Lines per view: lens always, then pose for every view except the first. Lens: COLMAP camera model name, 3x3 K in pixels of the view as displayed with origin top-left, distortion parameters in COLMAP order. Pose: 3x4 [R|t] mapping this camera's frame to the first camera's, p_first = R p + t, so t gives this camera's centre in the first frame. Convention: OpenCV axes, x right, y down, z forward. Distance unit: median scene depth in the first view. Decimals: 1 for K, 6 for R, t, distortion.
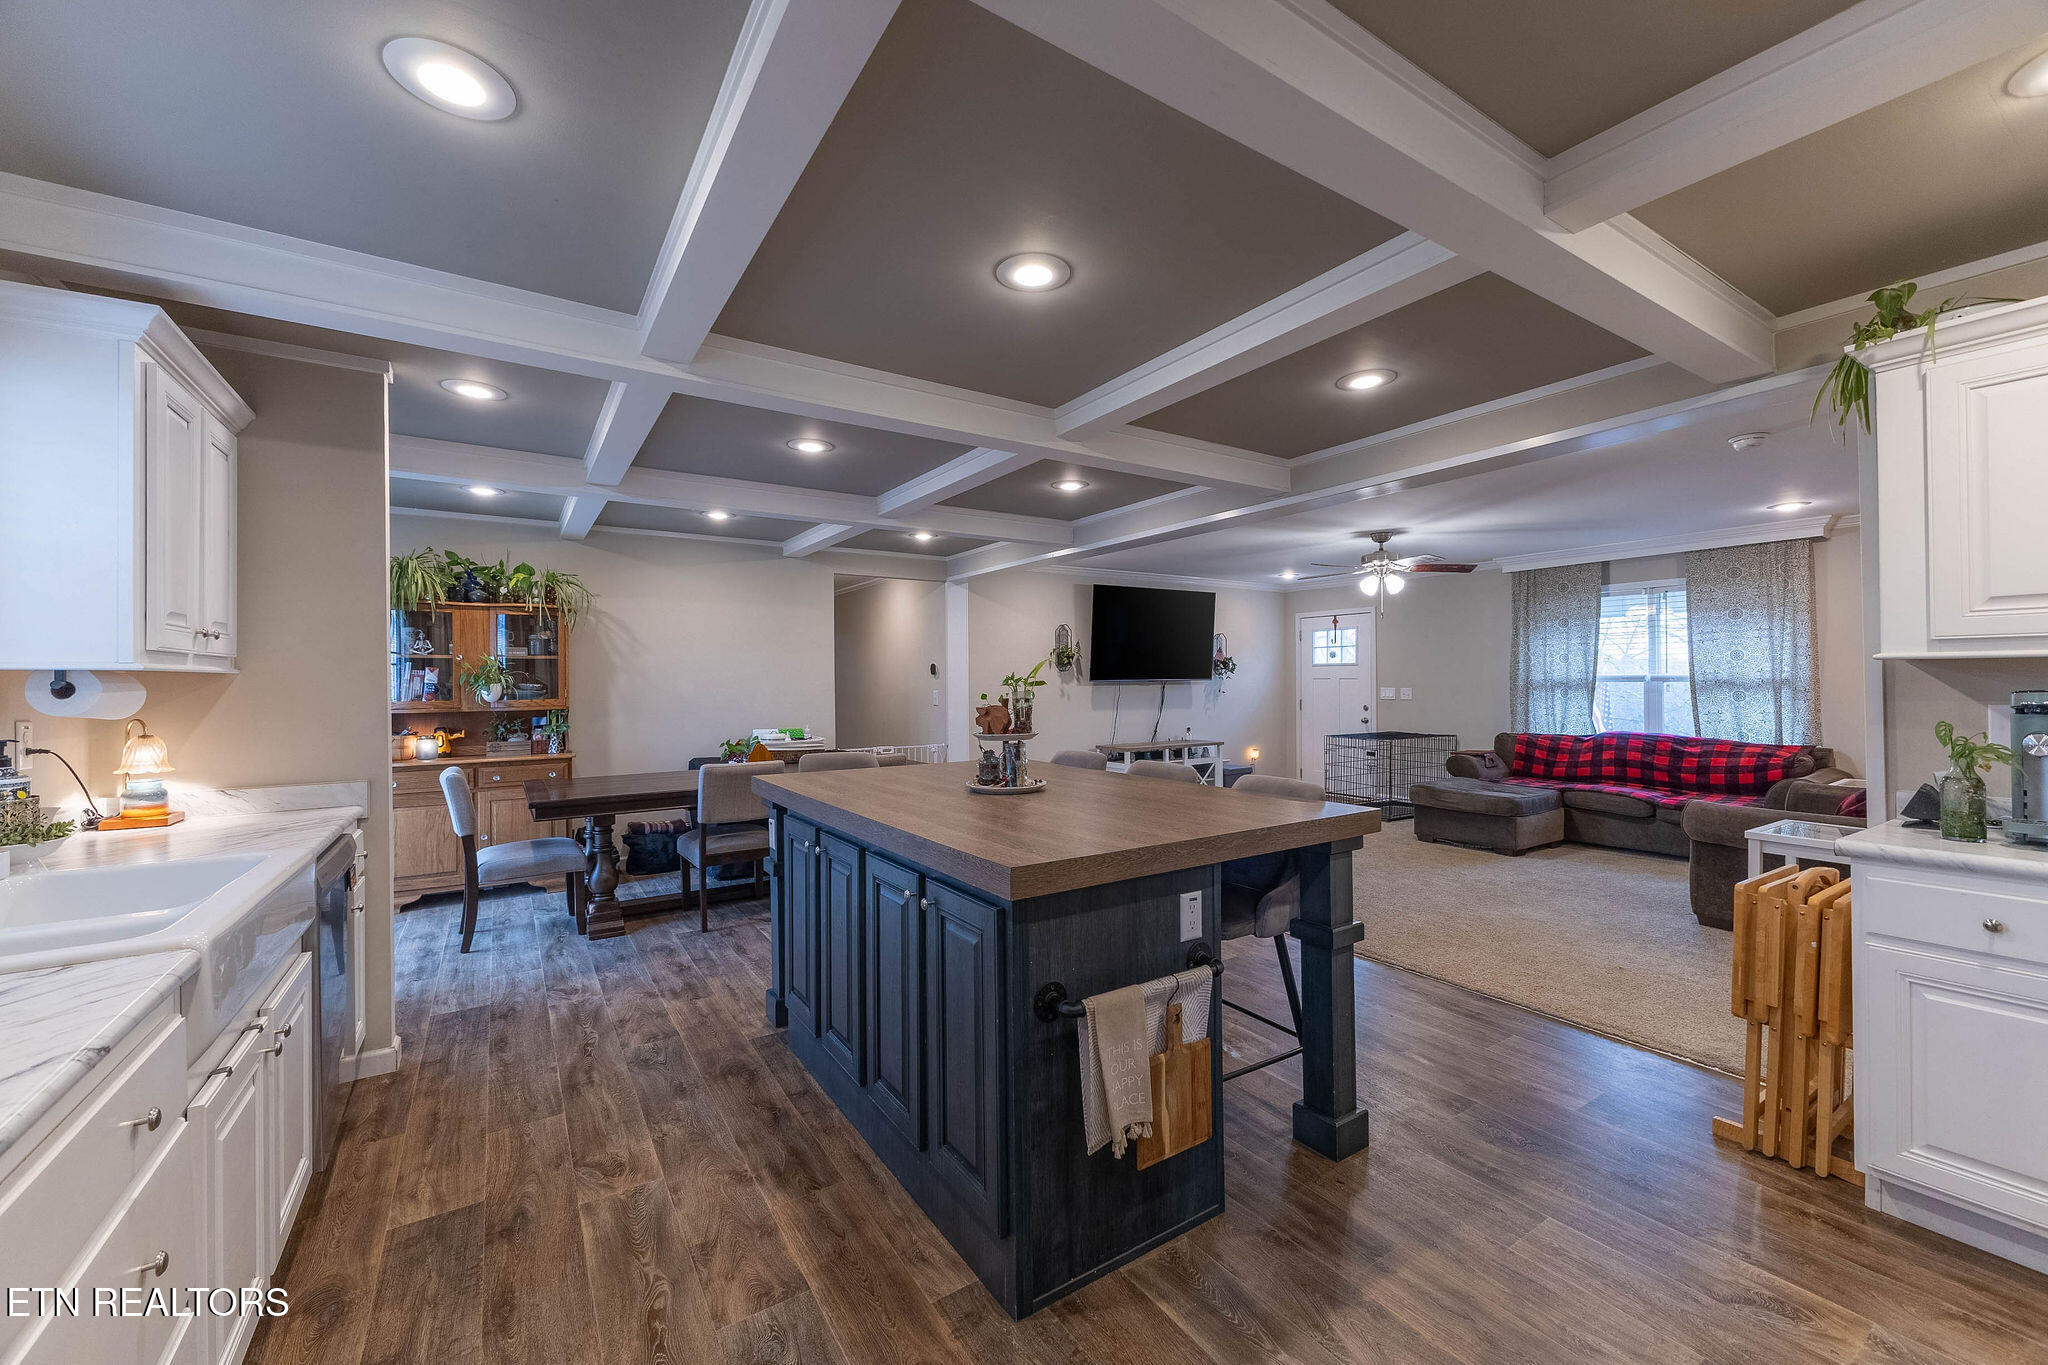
lens RADIAL K [[809.7, 0, 995.2], [0, 809.7, 686.2], [0, 0, 1]] dist [0.012424, -0.003076]
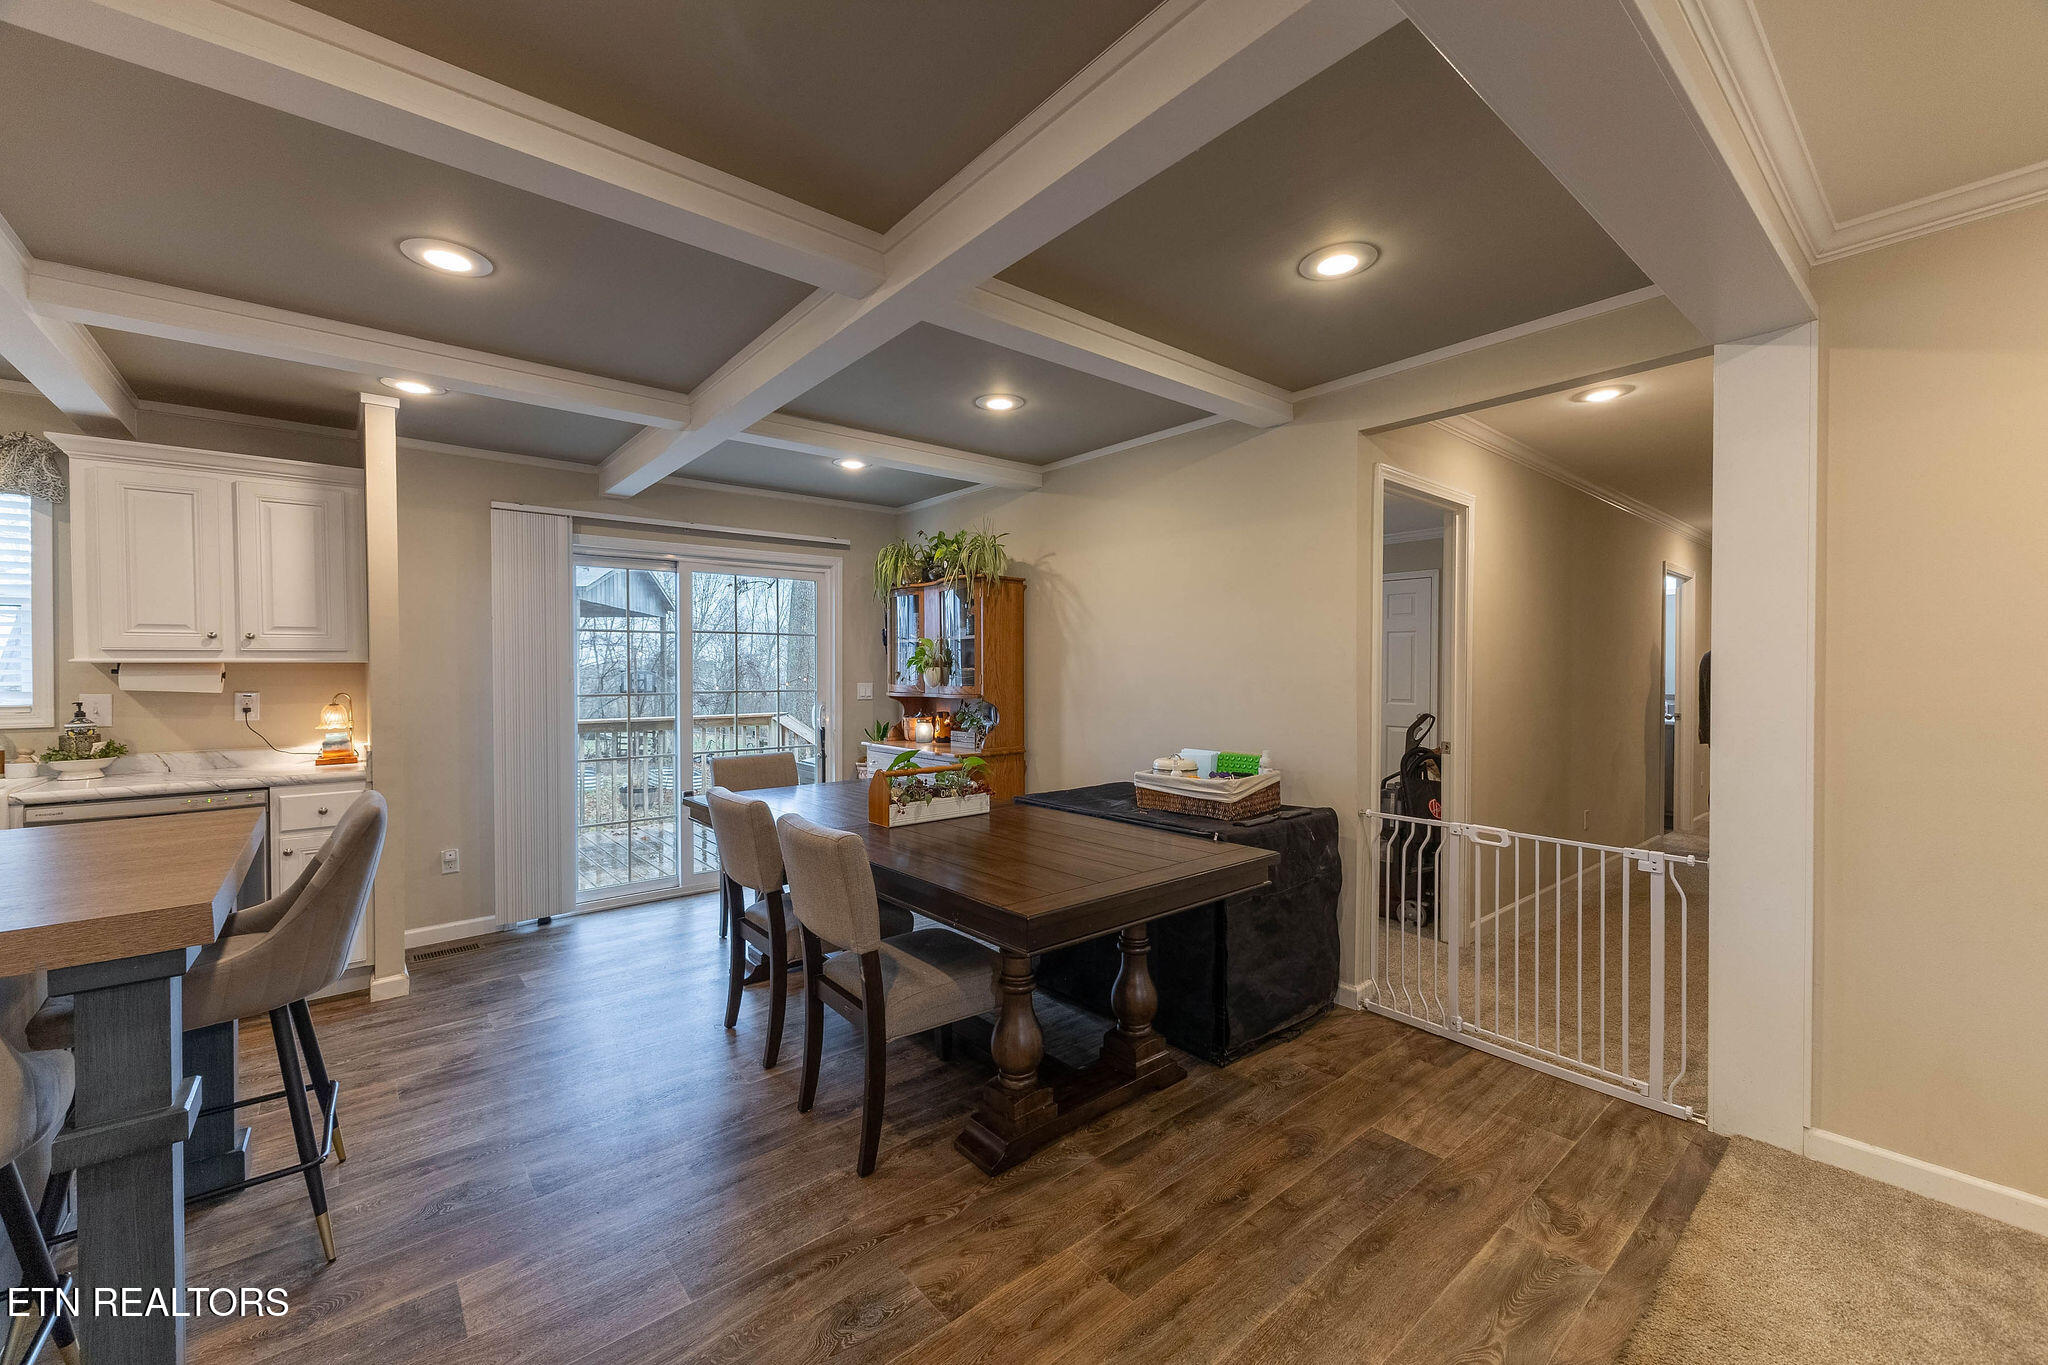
lens RADIAL K [[809.7, 0, 1033.2], [0, 809.7, 681.6], [0, 0, 1]] dist [0.012424, -0.003076]
pose [[0.137420, 0.017912, -0.990351, 0.279041], [-0.001110, 0.999839, 0.017930, -0.003928], [0.990512, -0.001364, 0.137418, 0.873230]]
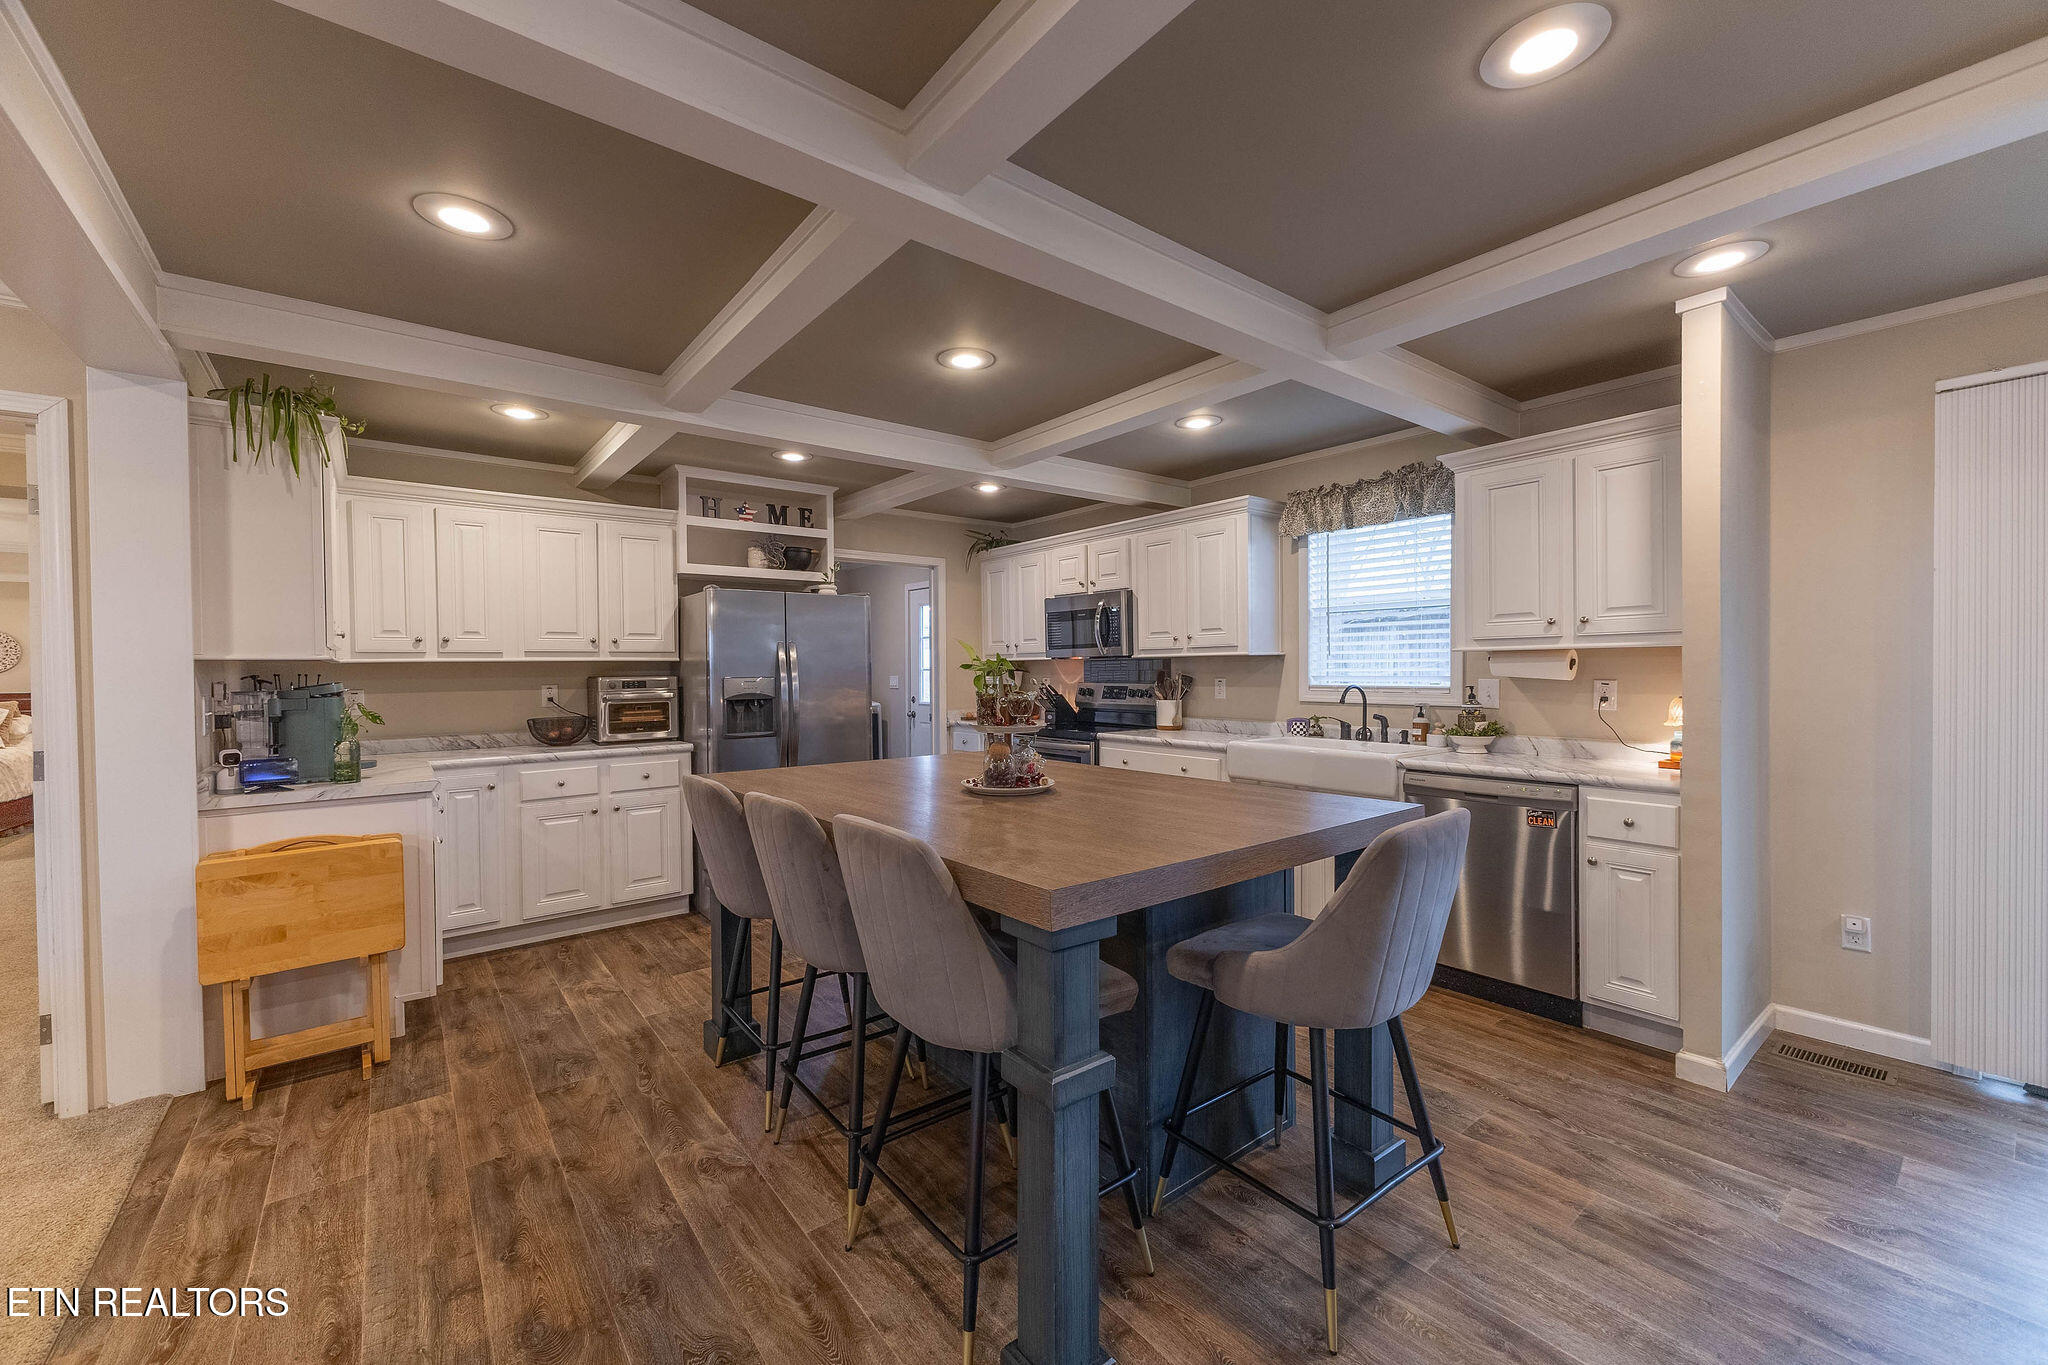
lens RADIAL K [[809.7, 0, 1003.1], [0, 809.7, 679.4], [0, 0, 1]] dist [0.012424, -0.003076]
pose [[-0.995531, 0.017423, -0.092810, 0.059722], [0.015478, 0.999646, 0.021636, -0.003572], [0.093154, 0.020102, -0.995449, 0.901834]]
